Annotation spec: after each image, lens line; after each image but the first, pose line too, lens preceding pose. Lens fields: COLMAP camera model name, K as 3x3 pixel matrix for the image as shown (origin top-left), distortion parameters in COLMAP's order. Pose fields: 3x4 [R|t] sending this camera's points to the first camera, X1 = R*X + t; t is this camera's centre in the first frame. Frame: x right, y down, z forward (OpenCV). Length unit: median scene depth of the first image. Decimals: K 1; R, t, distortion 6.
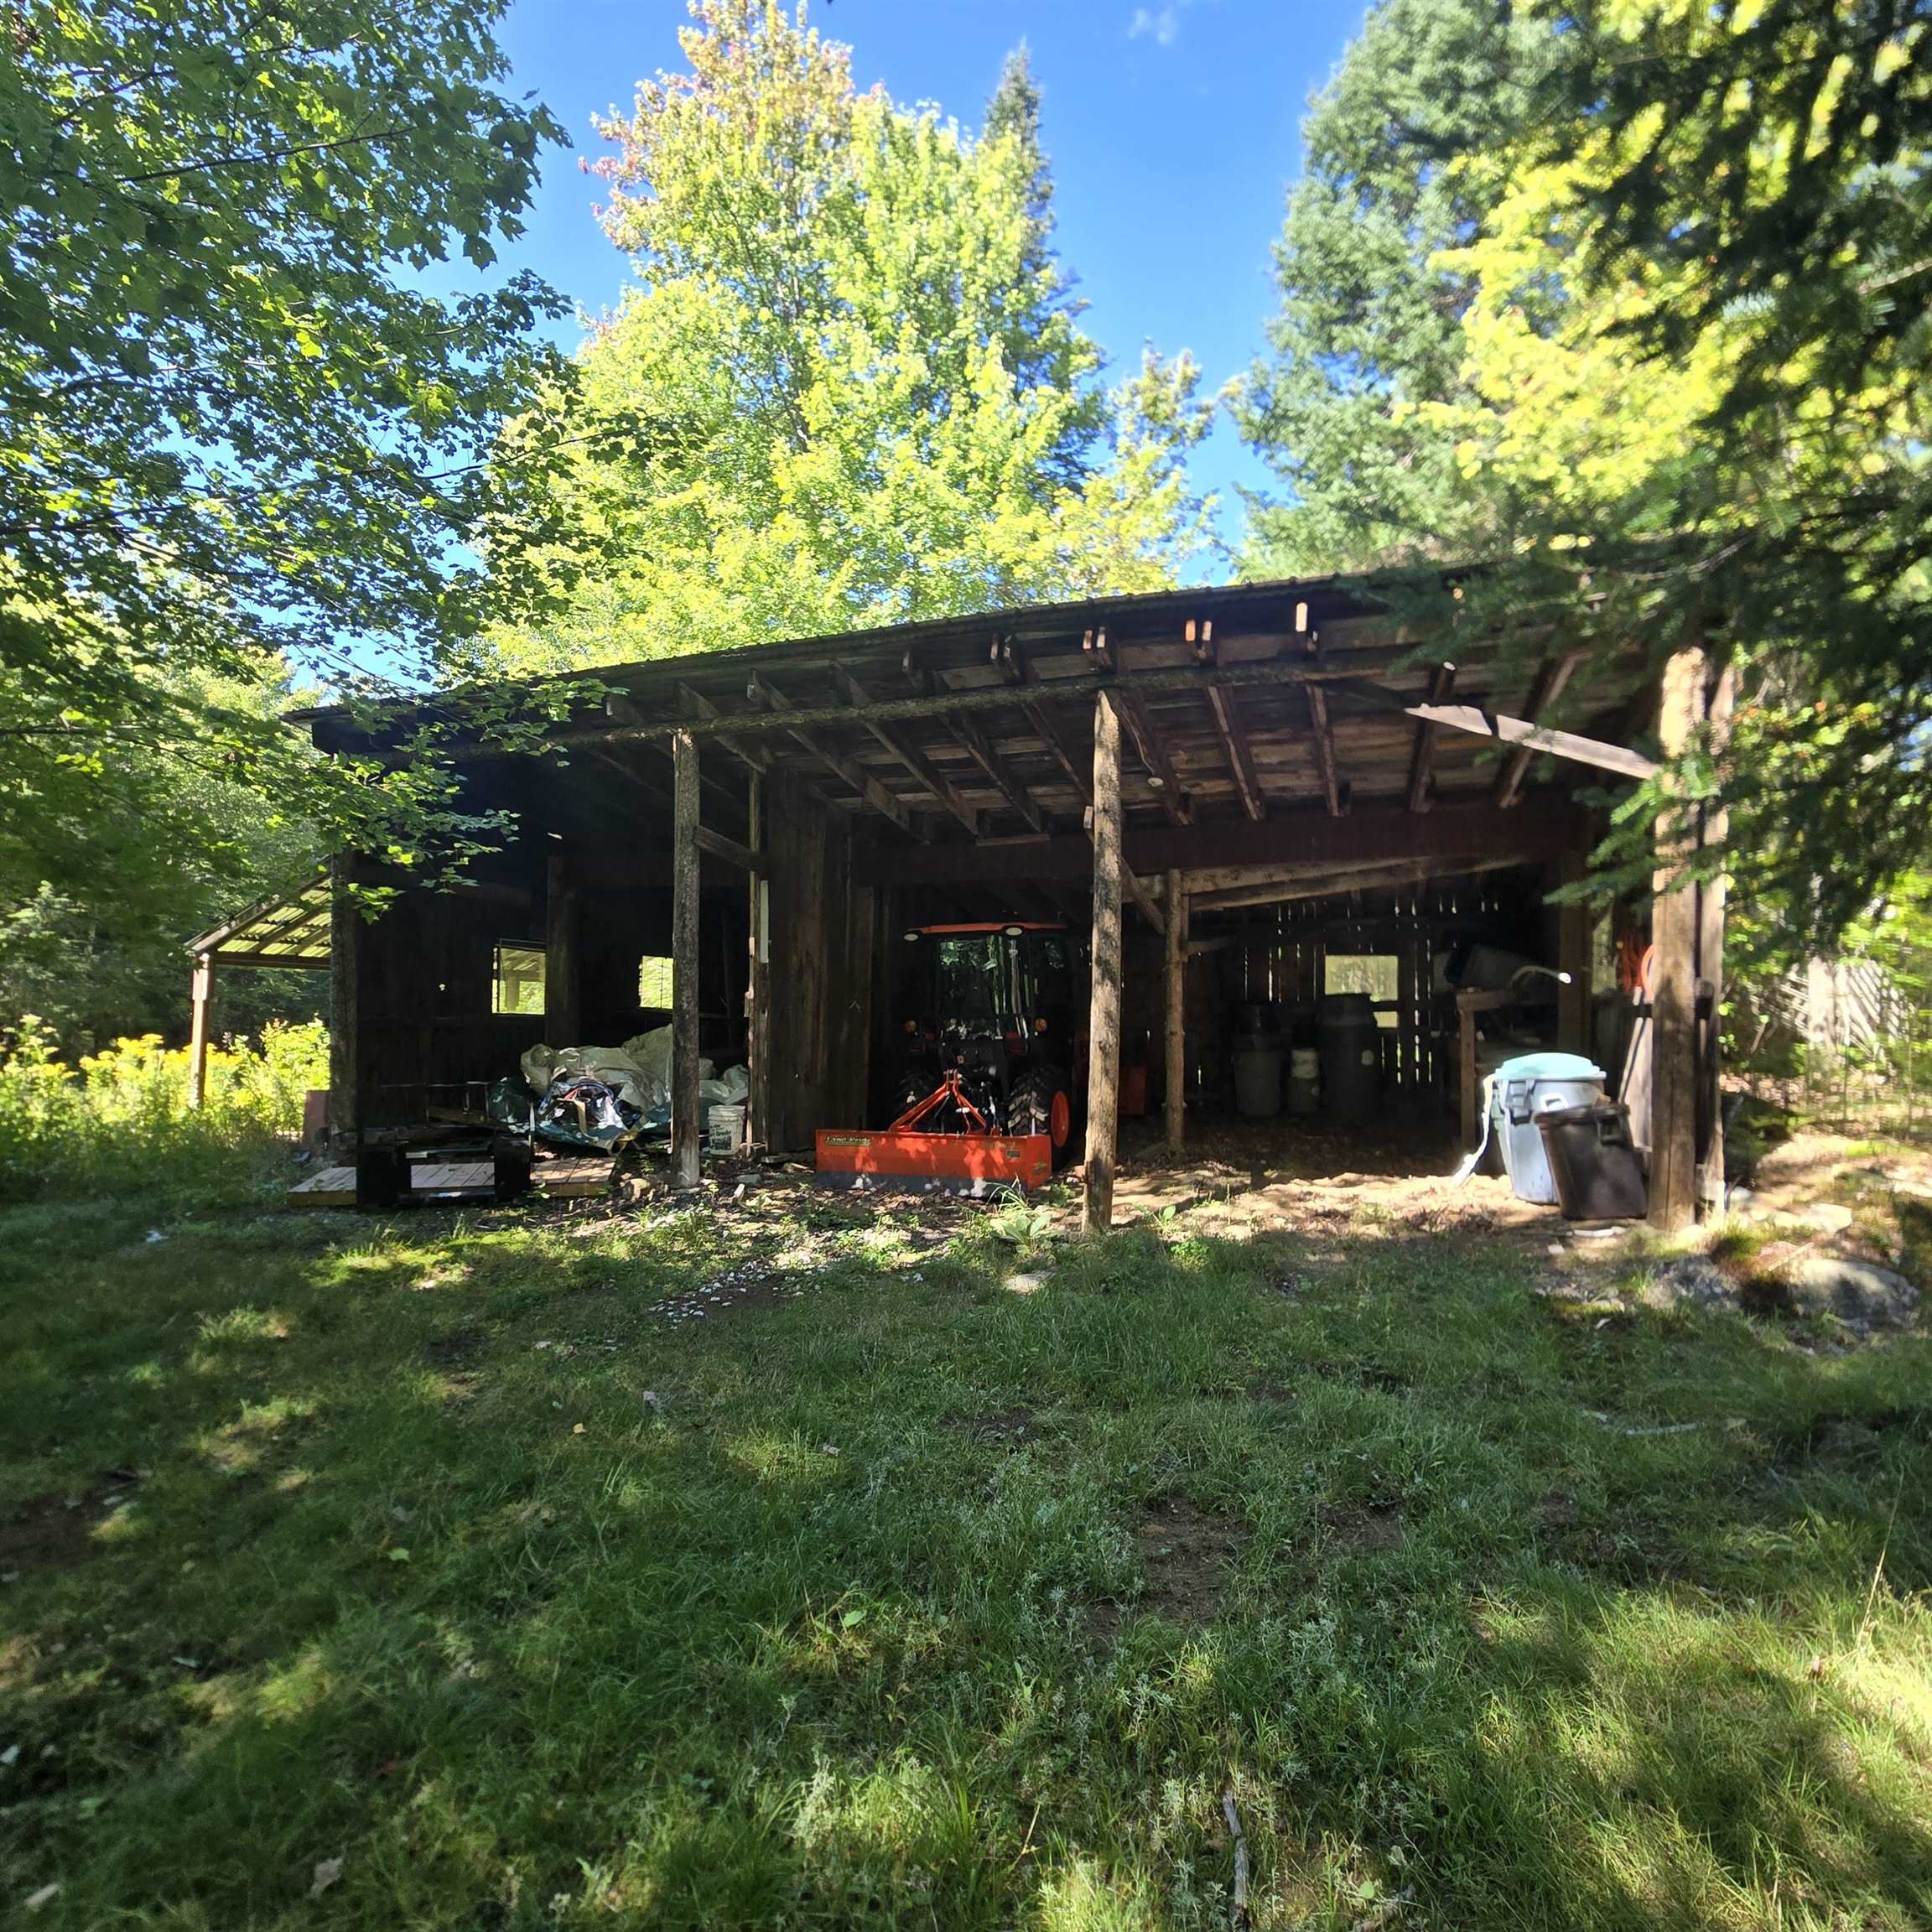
lens RADIAL K [[1104.7, 0, 966.3], [0, 1104.7, 1034.4], [0, 0, 1]] dist [-0.004180, 0.001103]
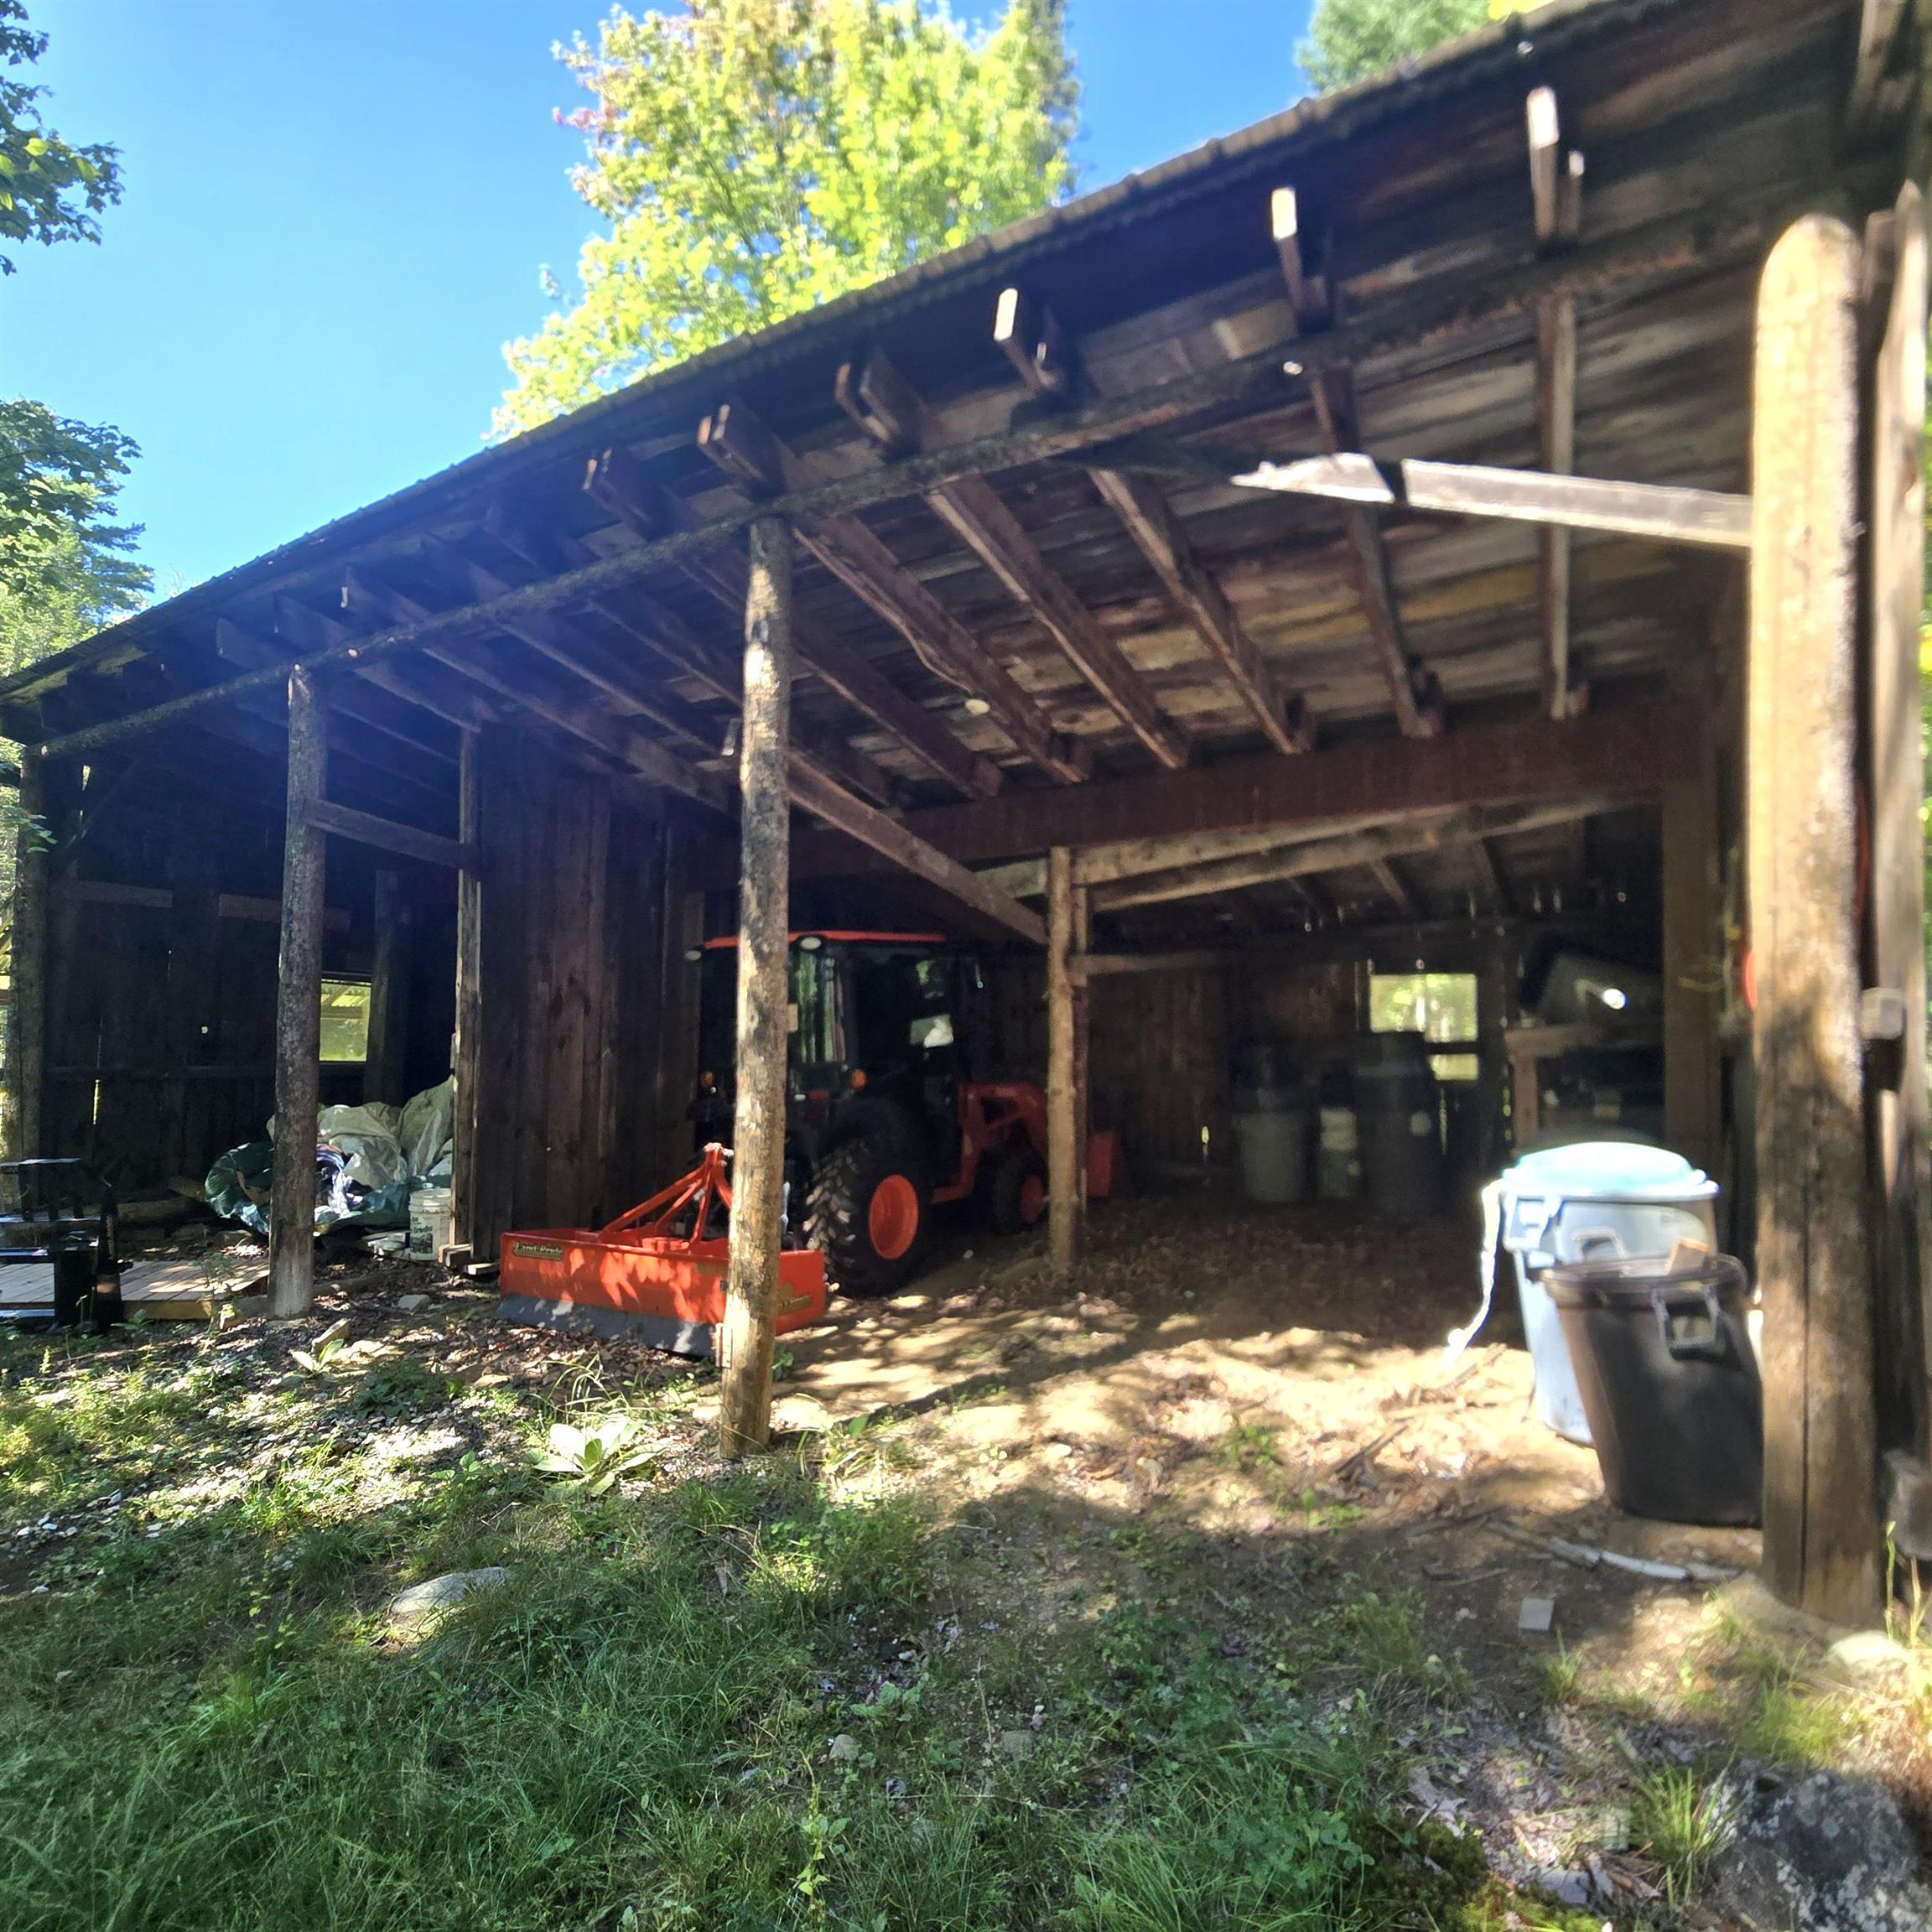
lens RADIAL K [[1104.7, 0, 966.3], [0, 1104.7, 1034.4], [0, 0, 1]] dist [-0.004180, 0.001103]
pose [[0.983759, -0.004439, -0.179437, 0.257591], [-0.001500, 0.999456, -0.032952, -0.013784], [0.179486, 0.032686, 0.983217, 0.338232]]
